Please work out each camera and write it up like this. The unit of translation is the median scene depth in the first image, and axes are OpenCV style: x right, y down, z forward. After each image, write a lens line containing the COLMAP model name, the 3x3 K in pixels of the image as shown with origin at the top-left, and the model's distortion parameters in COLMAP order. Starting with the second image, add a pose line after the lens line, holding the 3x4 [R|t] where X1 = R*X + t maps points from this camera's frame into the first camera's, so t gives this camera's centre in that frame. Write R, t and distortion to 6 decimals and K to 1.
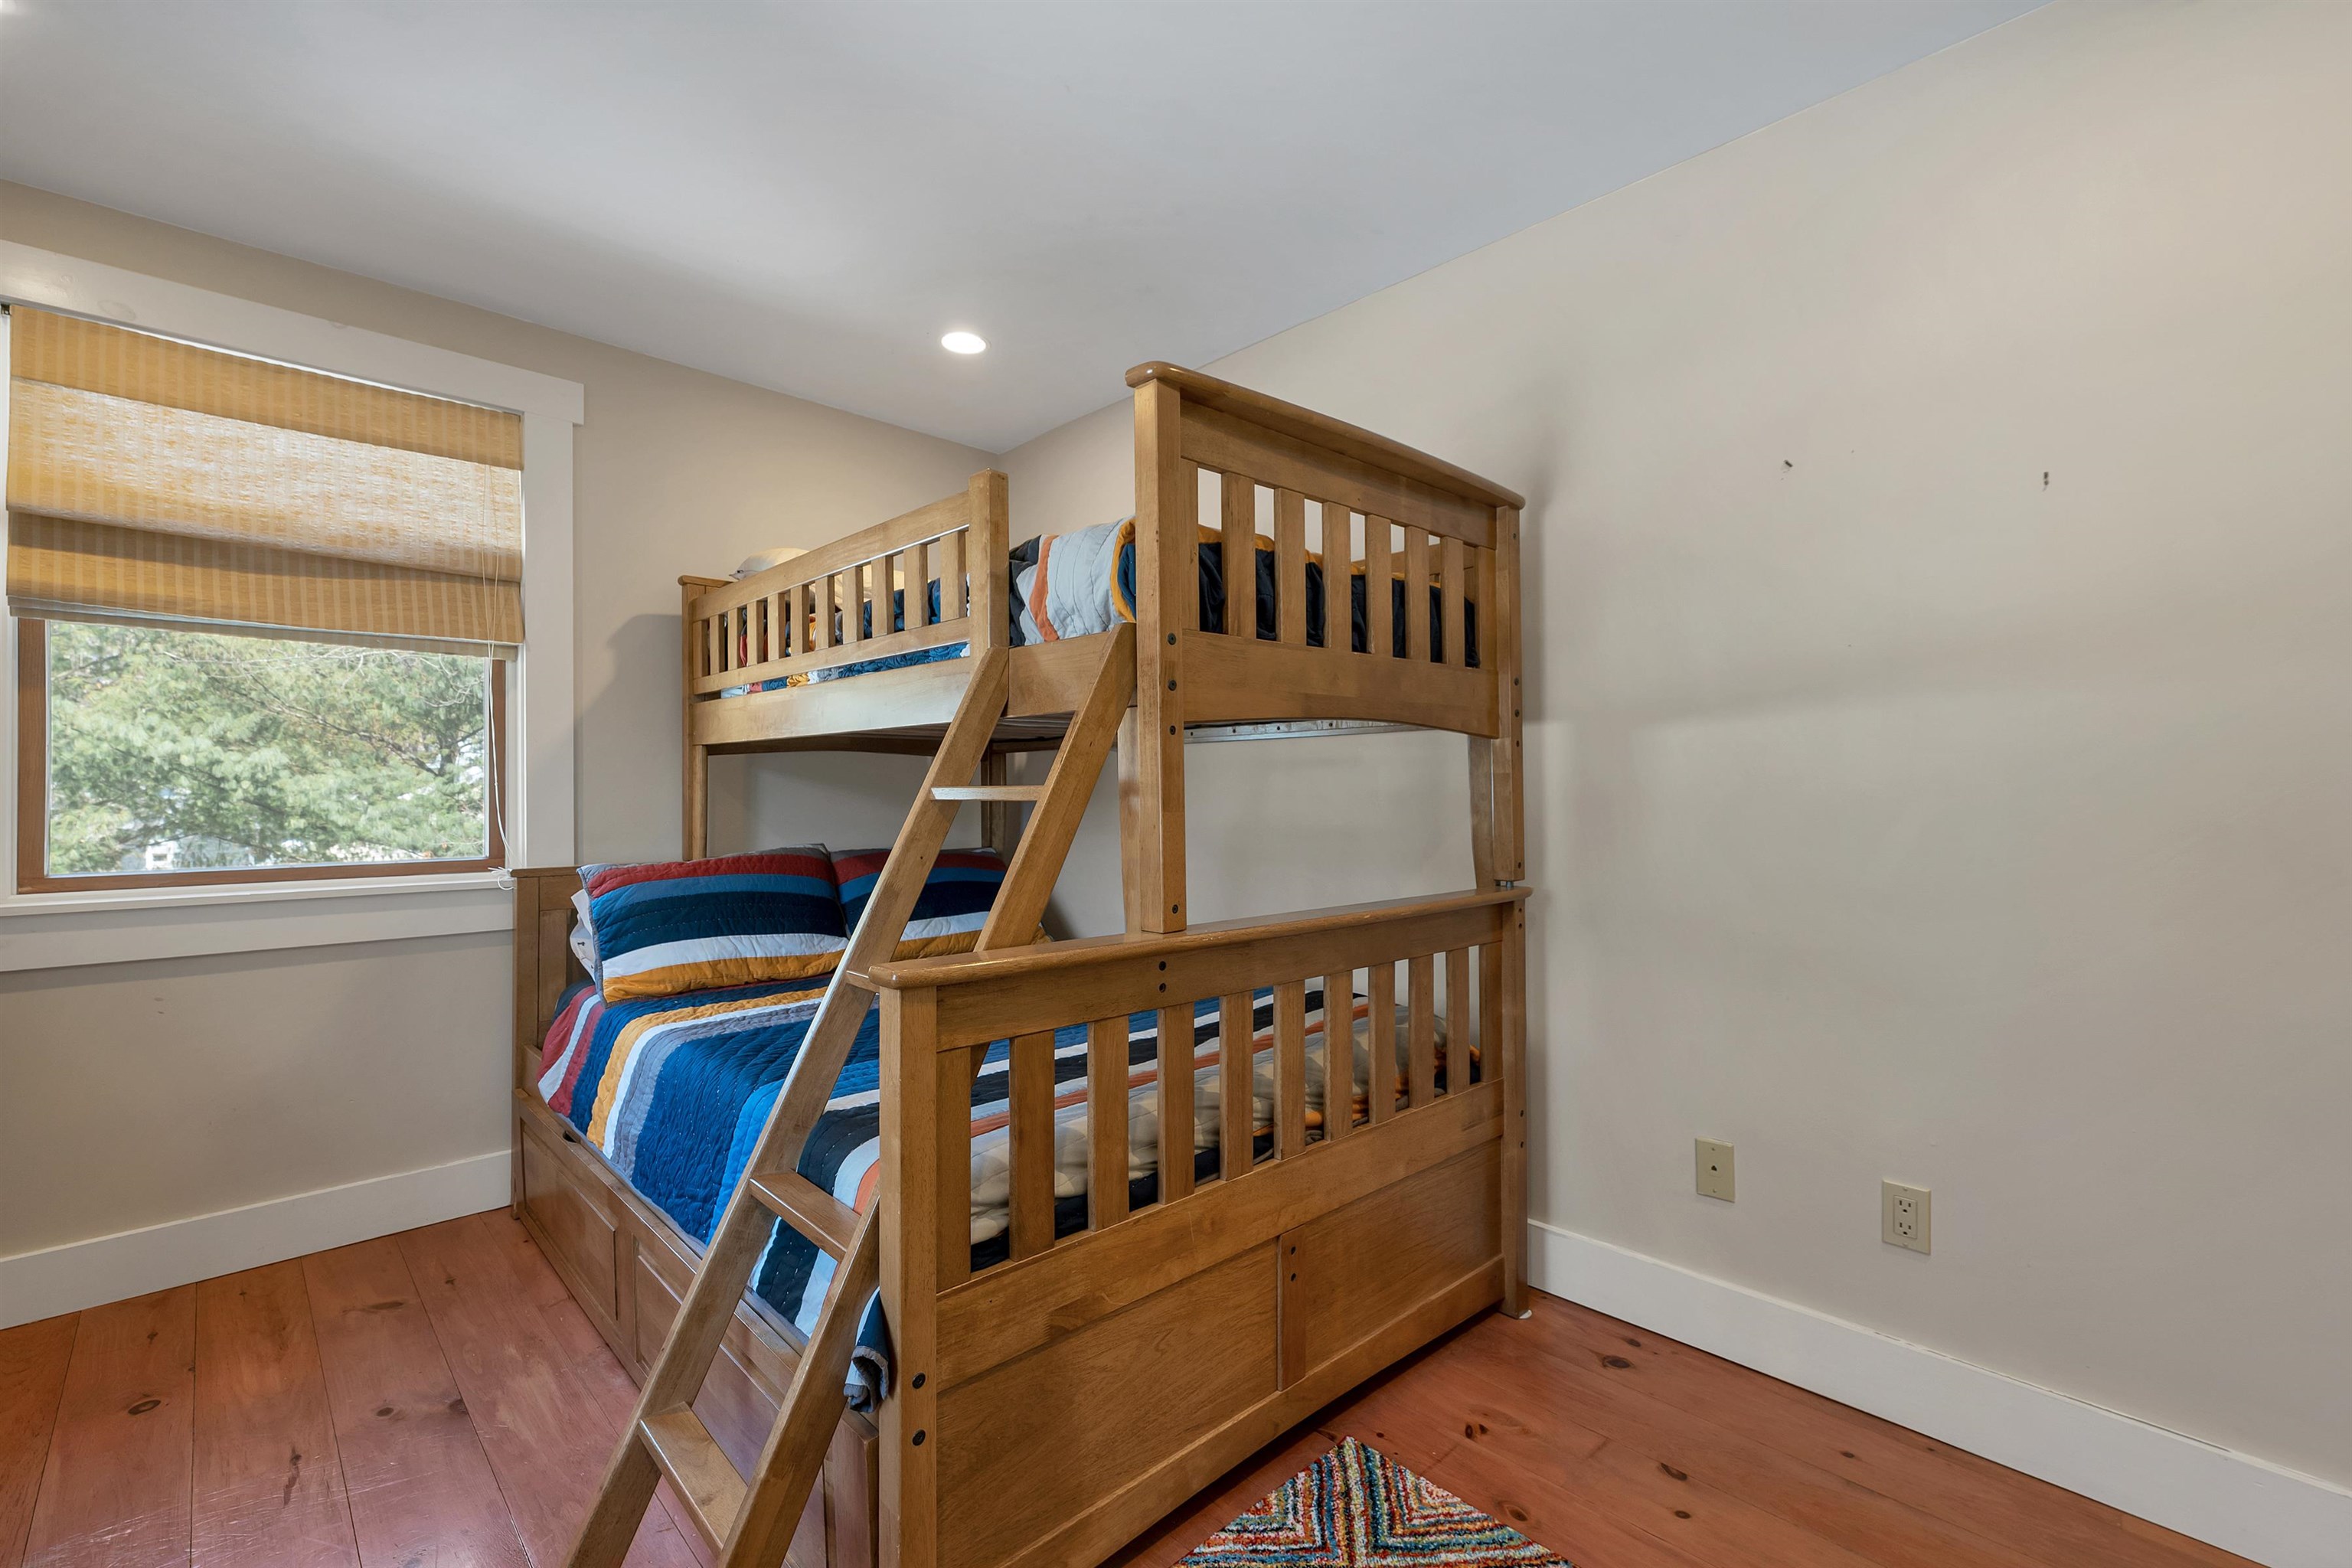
lens RADIAL K [[999.7, 0, 1164.5], [0, 999.7, 781.7], [0, 0, 1]] dist [0.011021, -0.000171]
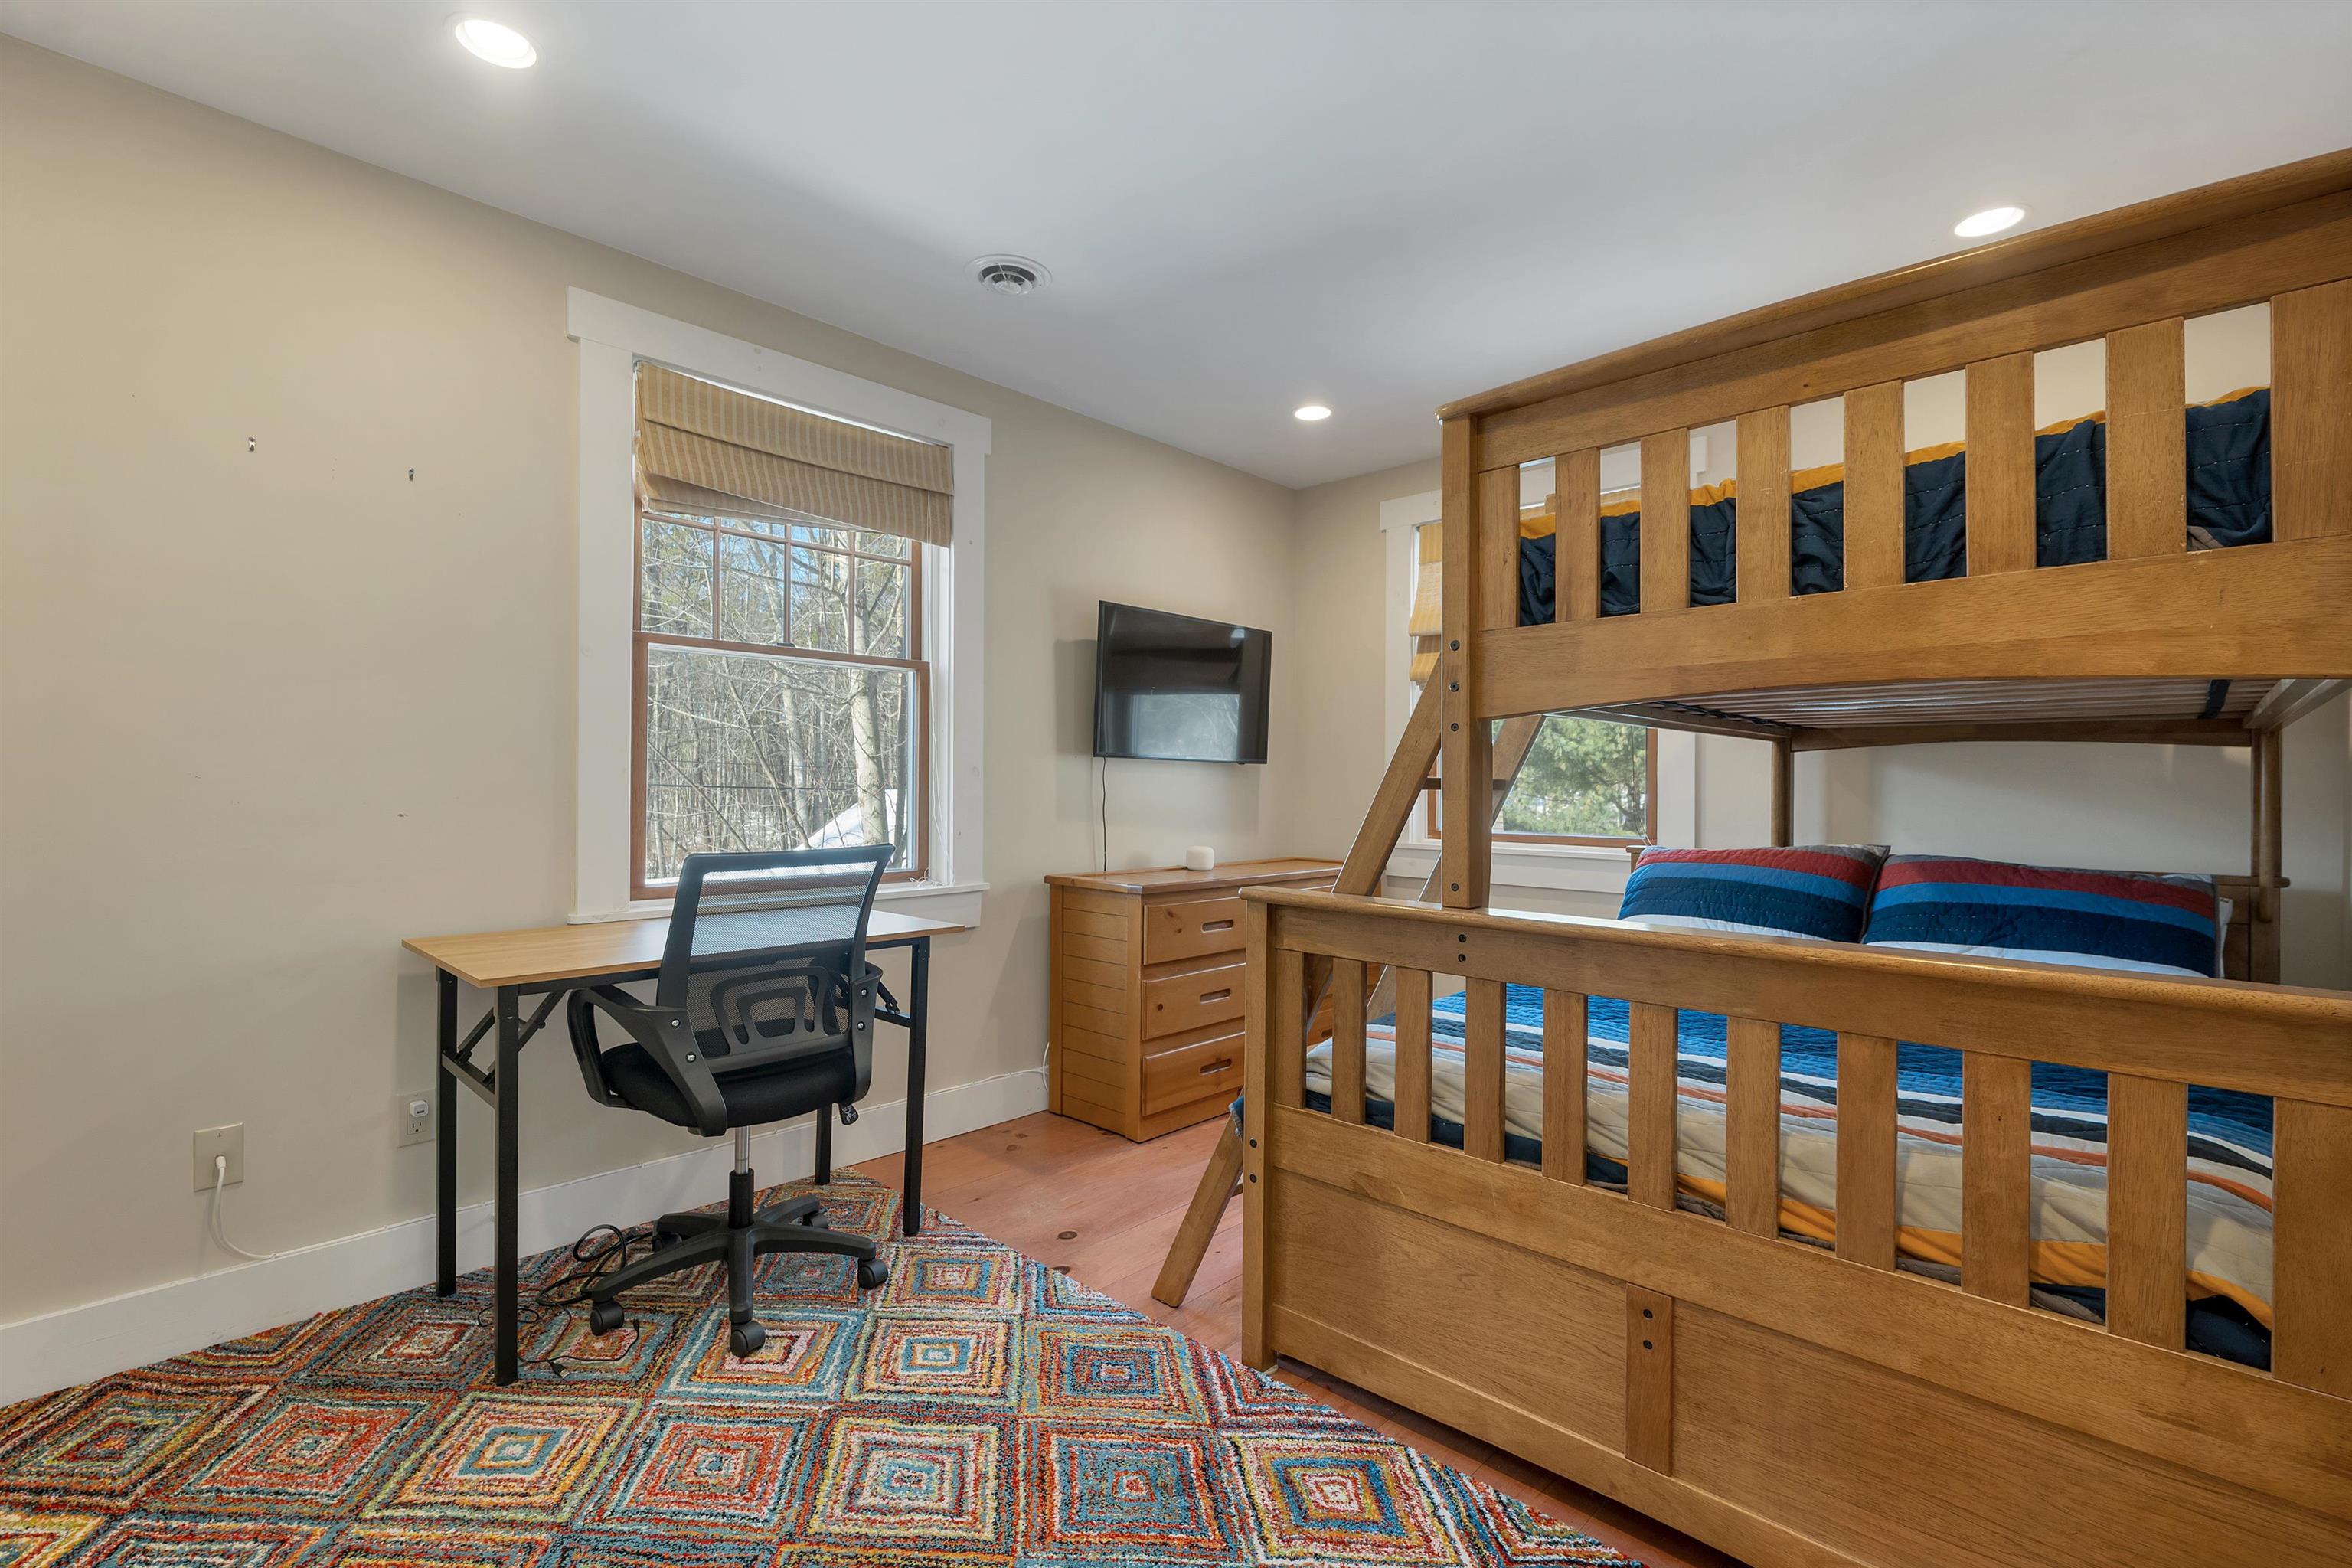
lens RADIAL K [[1051.3, 0, 1174.0], [0, 1051.3, 784.4], [0, 0, 1]] dist [0.009274, -0.000381]
pose [[0.081152, 0.008299, -0.996667, 1.025023], [-0.001009, 0.999966, 0.008244, 0.003477], [0.996701, 0.000337, 0.081158, 0.531258]]
